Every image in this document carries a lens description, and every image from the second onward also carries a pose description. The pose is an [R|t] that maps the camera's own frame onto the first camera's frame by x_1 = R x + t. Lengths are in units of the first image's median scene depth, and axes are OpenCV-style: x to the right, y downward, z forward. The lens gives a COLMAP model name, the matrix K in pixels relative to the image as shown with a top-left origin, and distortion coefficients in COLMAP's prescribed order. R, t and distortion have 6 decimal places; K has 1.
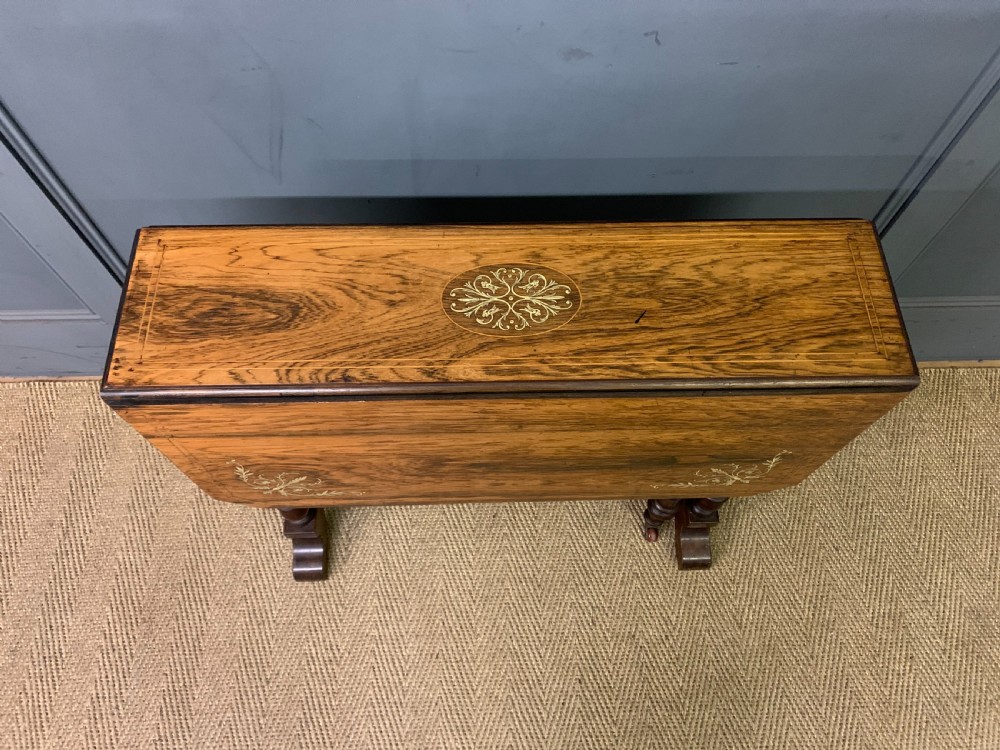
lens RADIAL K [[764.8, 0, 500.5], [0, 764.8, 368.9], [0, 0, 1]] dist [0.058408, -0.036671]
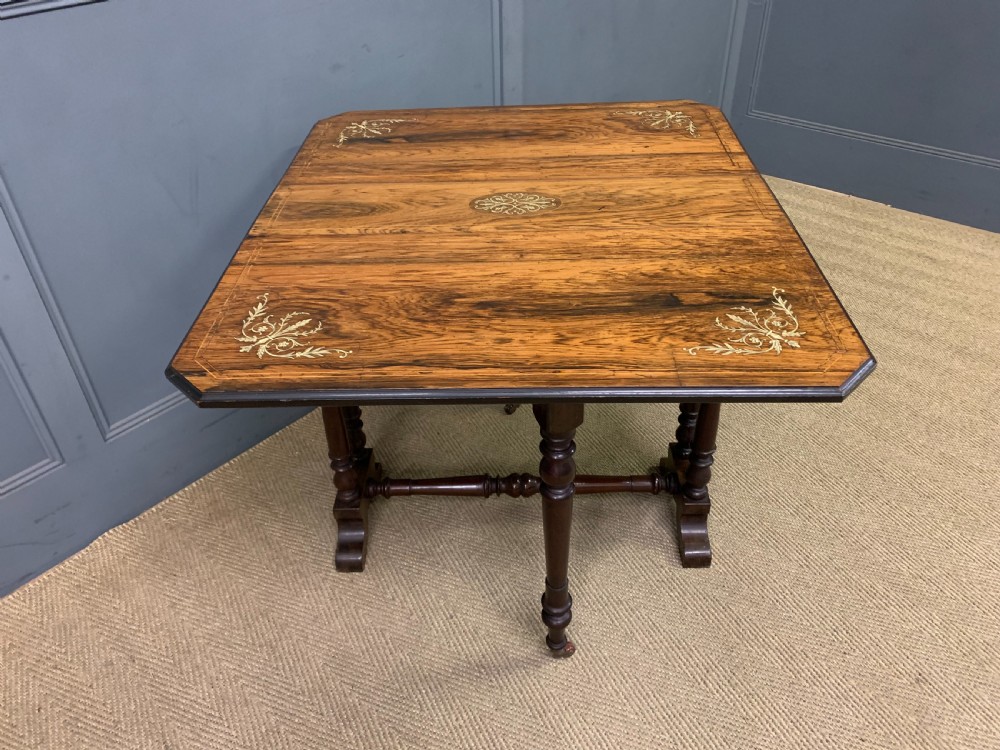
lens RADIAL K [[764.8, 0, 501.2], [0, 764.8, 370.6], [0, 0, 1]] dist [0.058408, -0.036671]
pose [[0.998223, -0.011329, -0.058501, 0.071439], [-0.016352, 0.891990, -0.451760, 0.887068], [0.057301, 0.451914, 0.890219, -0.193460]]
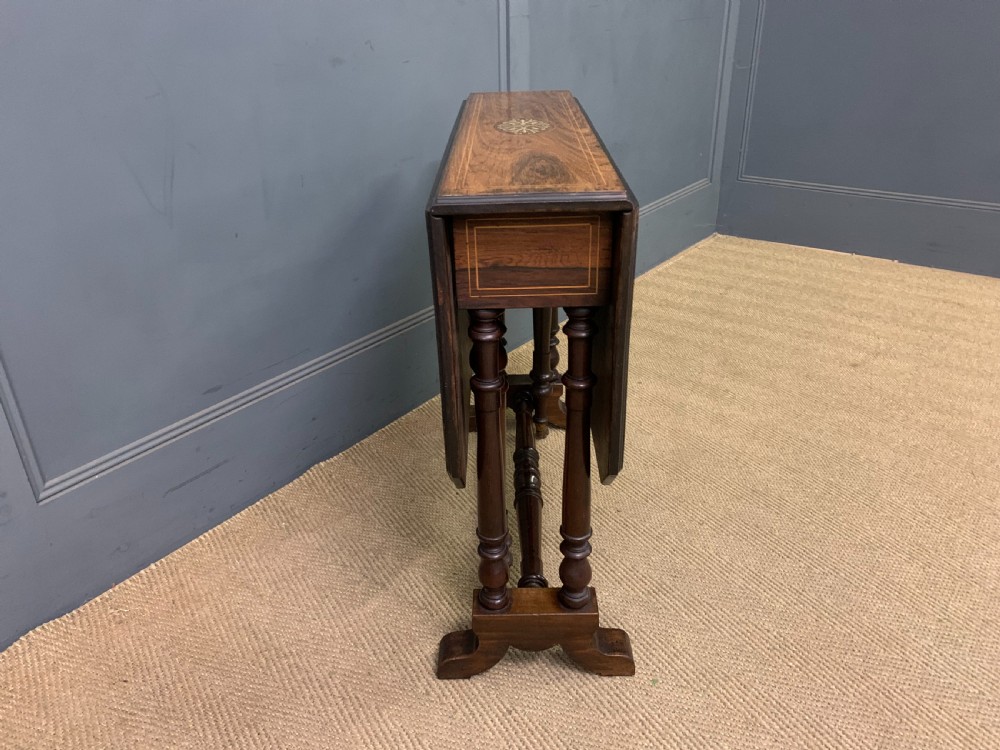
lens RADIAL K [[764.8, 0, 502.5], [0, 764.8, 373.4], [0, 0, 1]] dist [0.058408, -0.036671]
pose [[0.998269, -0.057645, 0.011693, -0.151806], [0.053201, 0.800093, -0.597513, 0.920341], [0.025088, 0.597100, 0.801774, 0.241796]]
